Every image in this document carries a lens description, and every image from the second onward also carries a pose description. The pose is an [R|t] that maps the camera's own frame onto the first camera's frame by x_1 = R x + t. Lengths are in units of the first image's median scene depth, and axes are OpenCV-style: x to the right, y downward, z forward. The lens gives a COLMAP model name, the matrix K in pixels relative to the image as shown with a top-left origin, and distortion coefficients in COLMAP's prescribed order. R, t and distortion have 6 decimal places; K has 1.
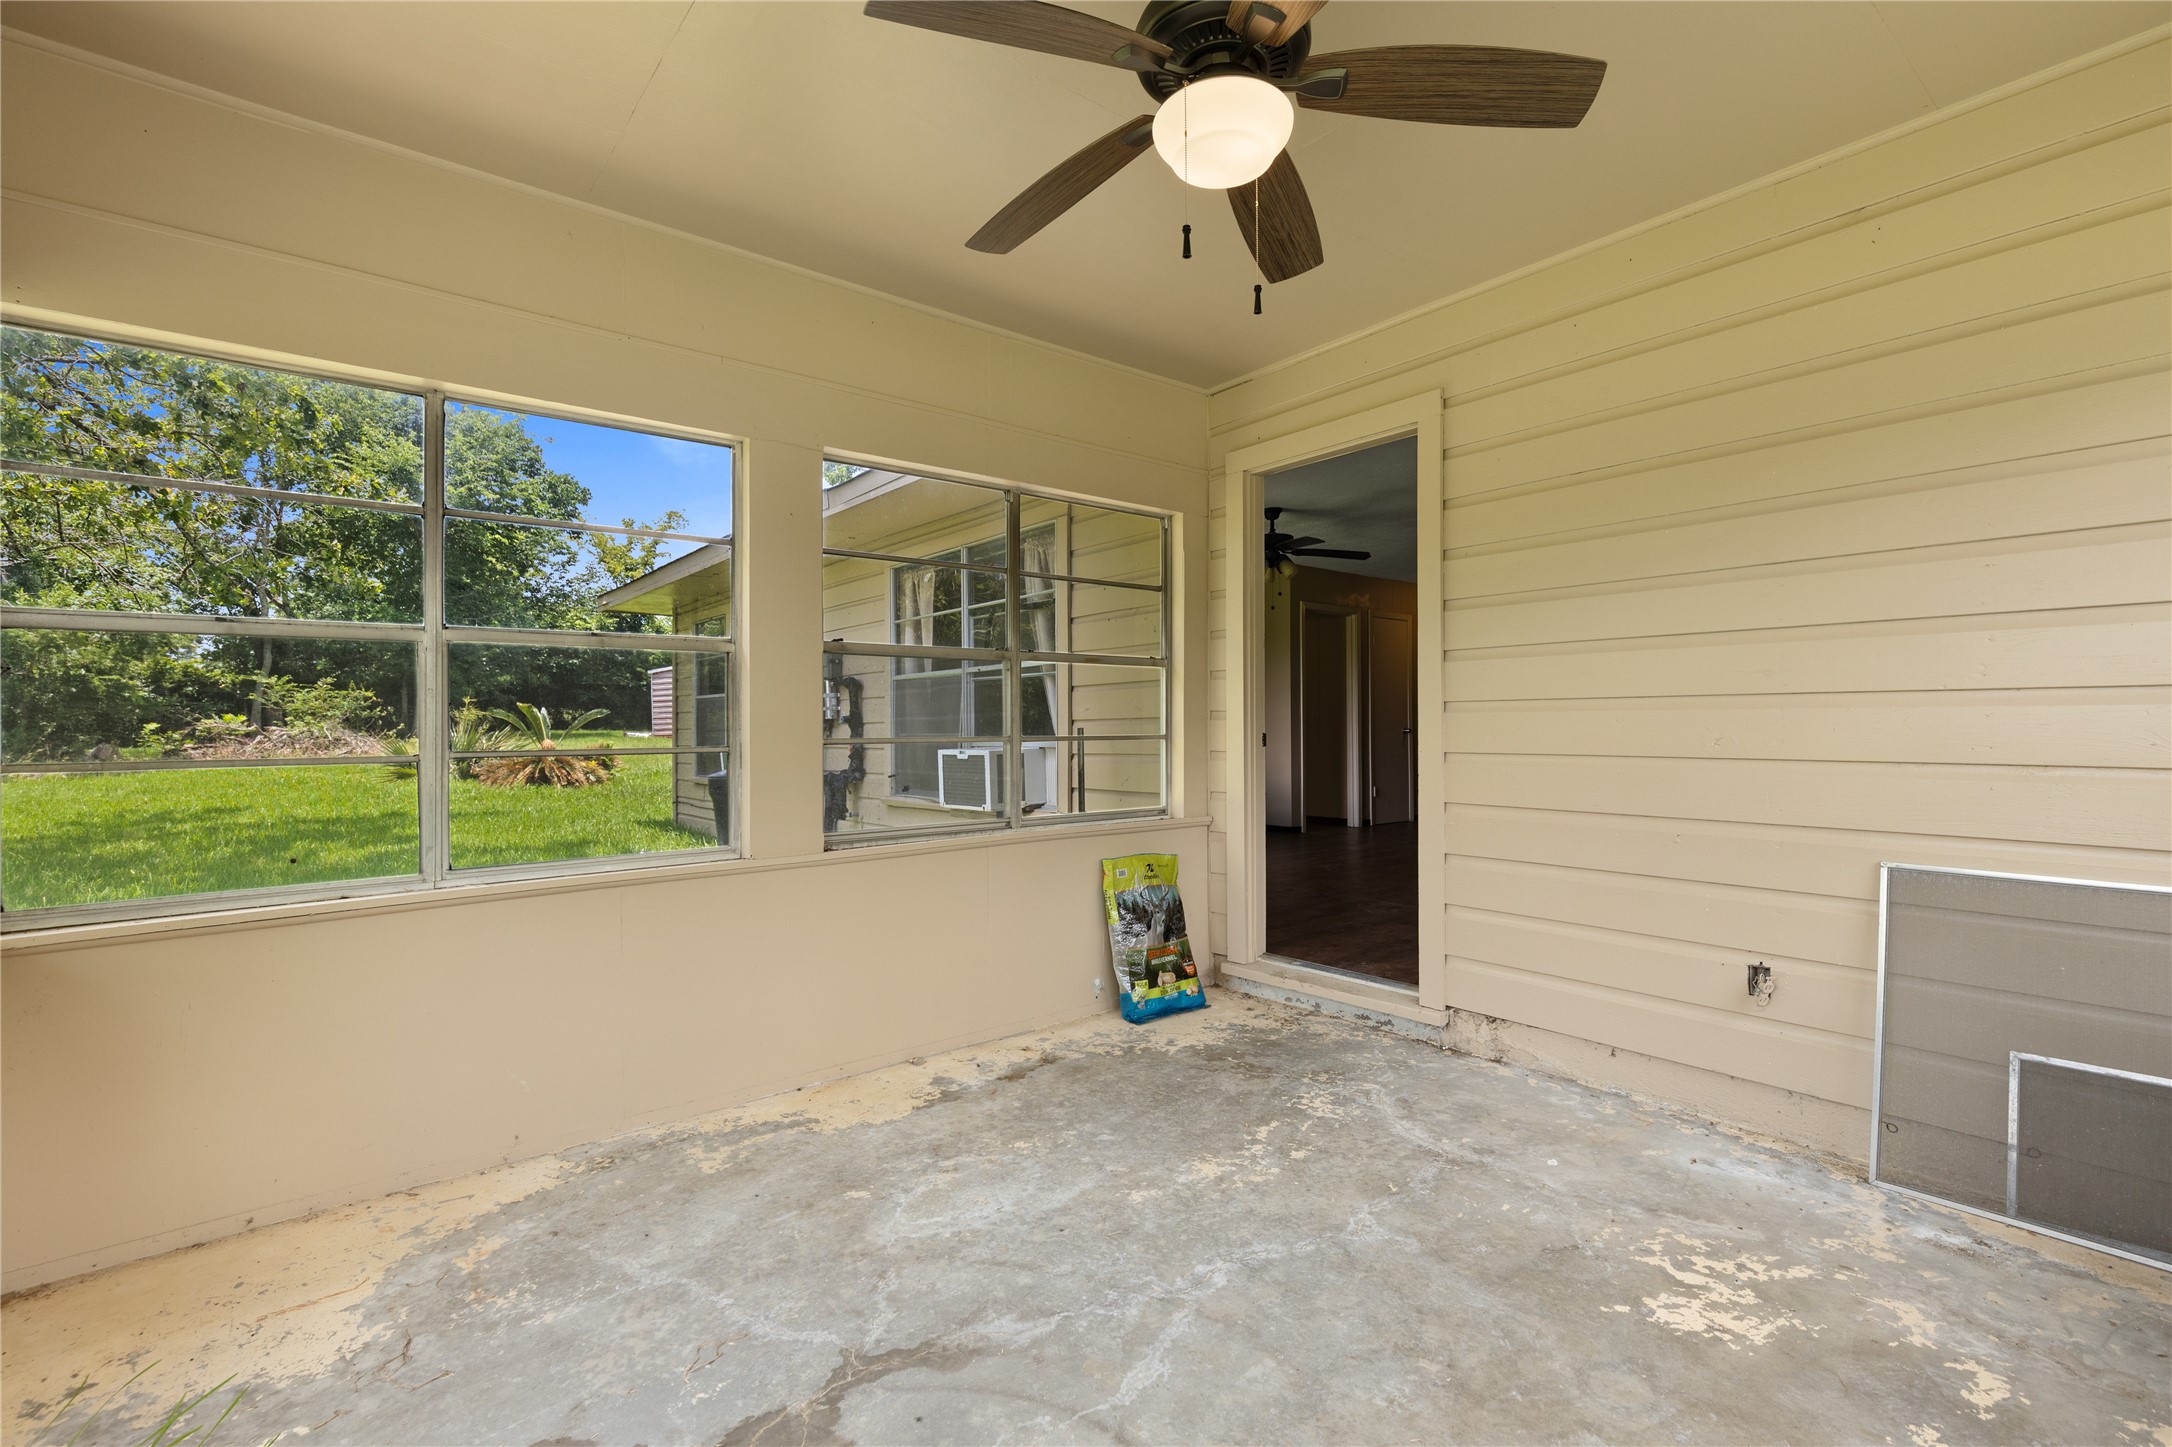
lens RADIAL K [[1005.5, 0, 1098.8], [0, 1005.5, 728.1], [0, 0, 1]] dist [0.014583, -0.003376]
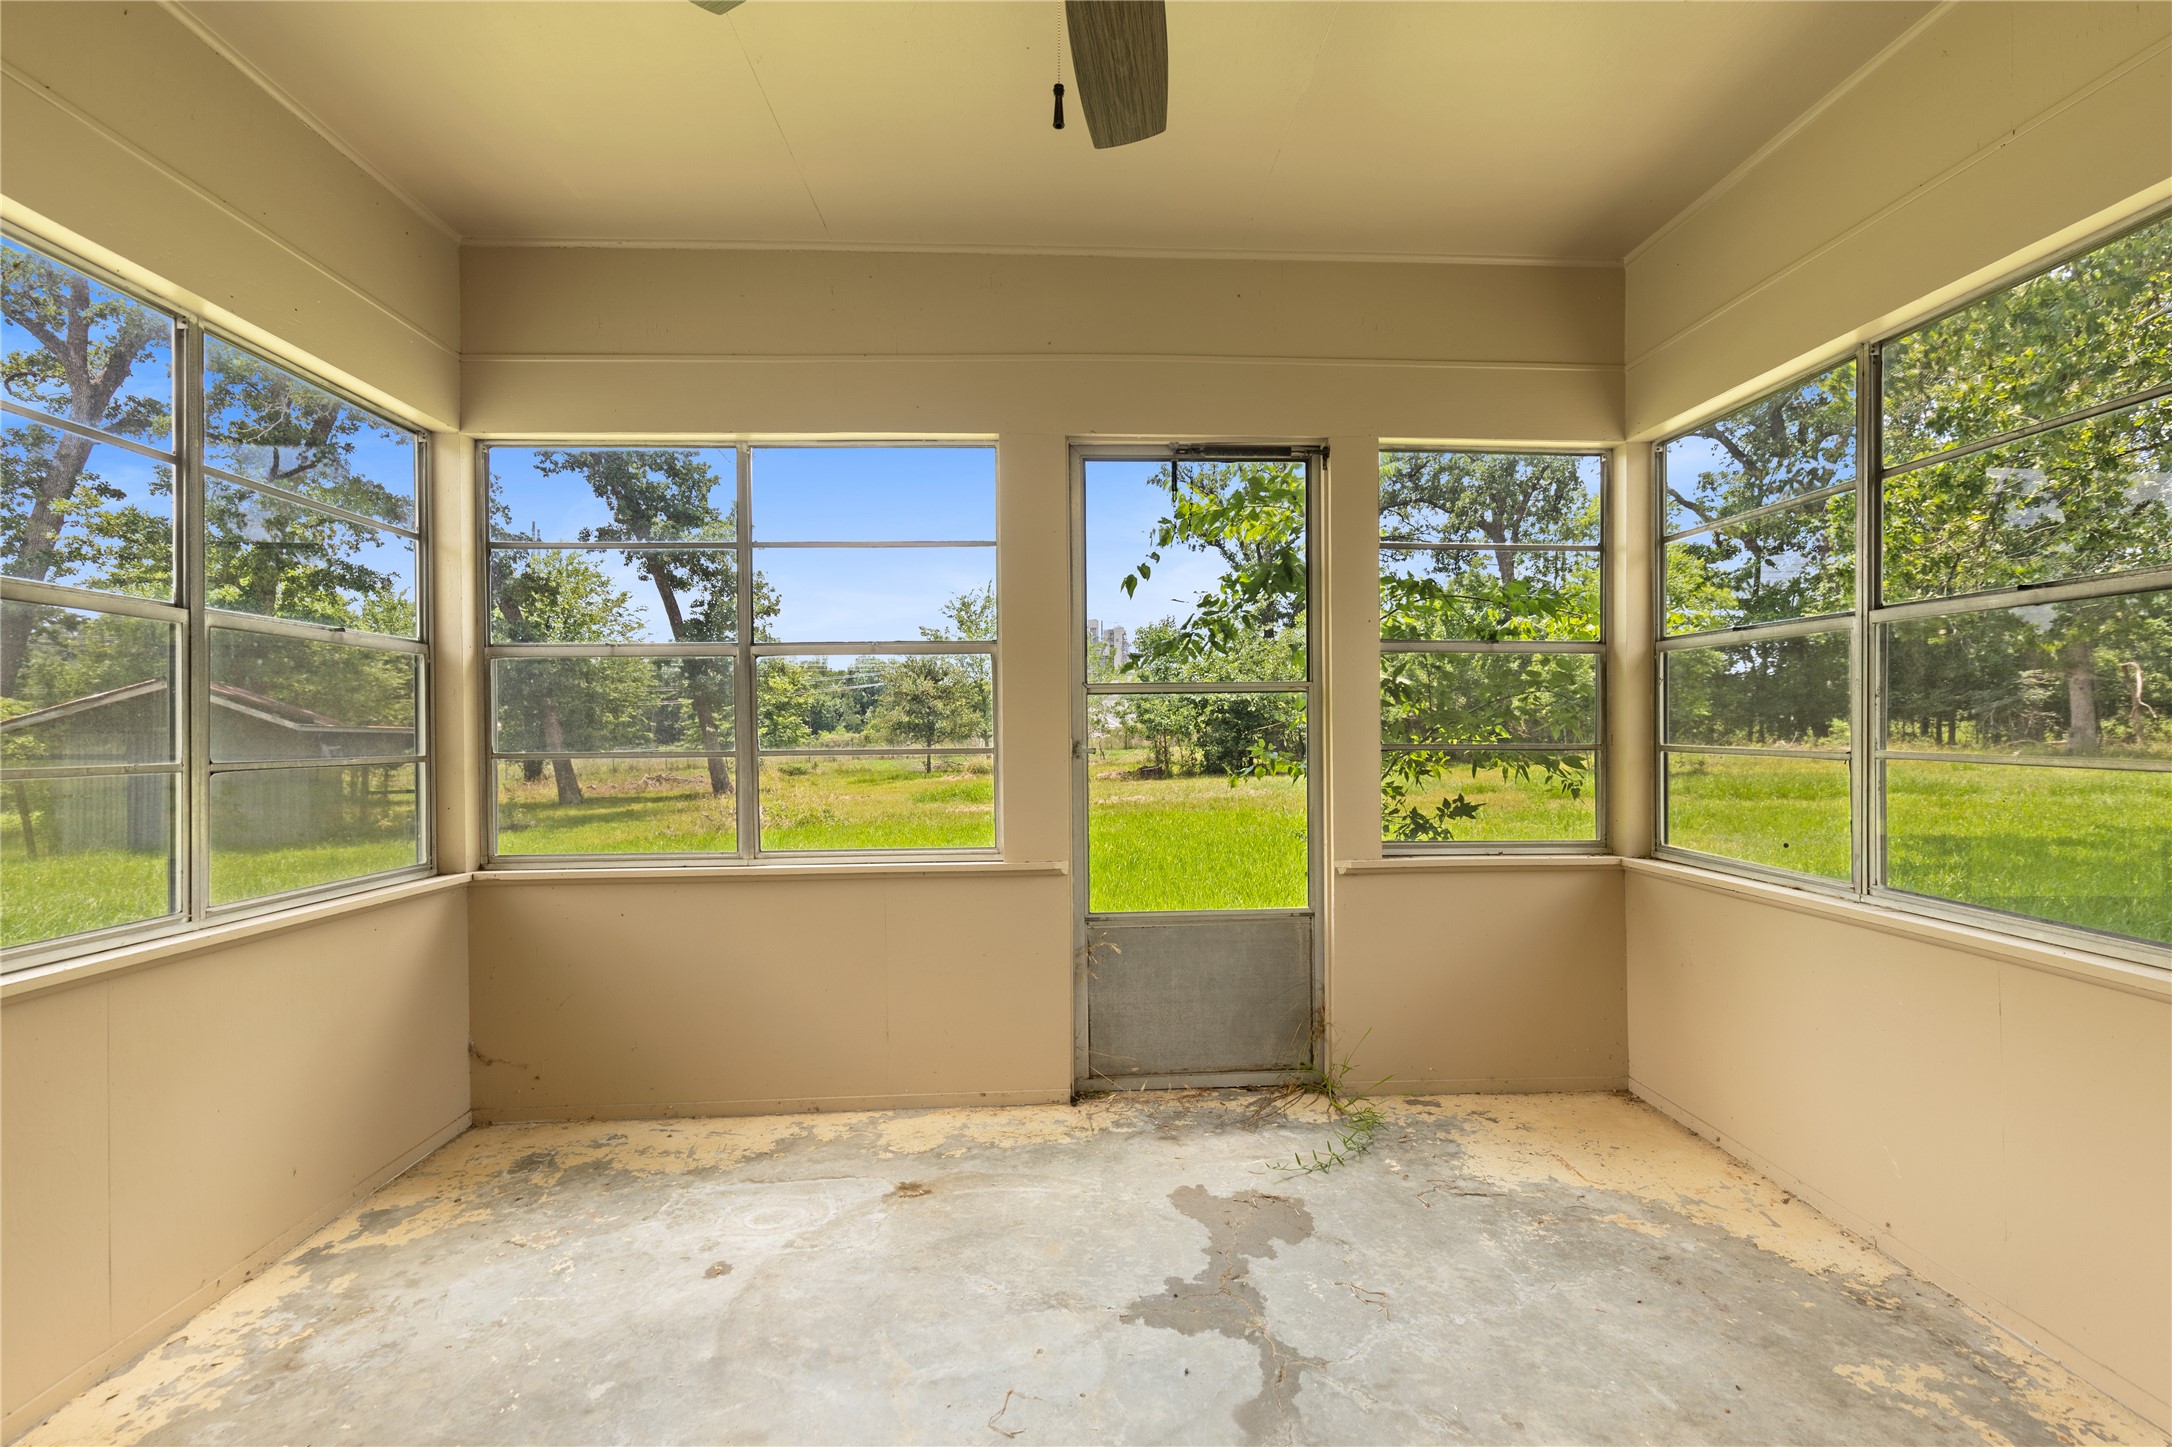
lens RADIAL K [[1005.5, 0, 1104.3], [0, 1005.5, 715.3], [0, 0, 1]] dist [0.014583, -0.003376]
pose [[-0.601197, 0.008181, -0.799059, 0.545348], [0.004174, 0.999966, 0.007098, -0.017572], [0.799090, 0.000932, -0.601211, 1.181965]]
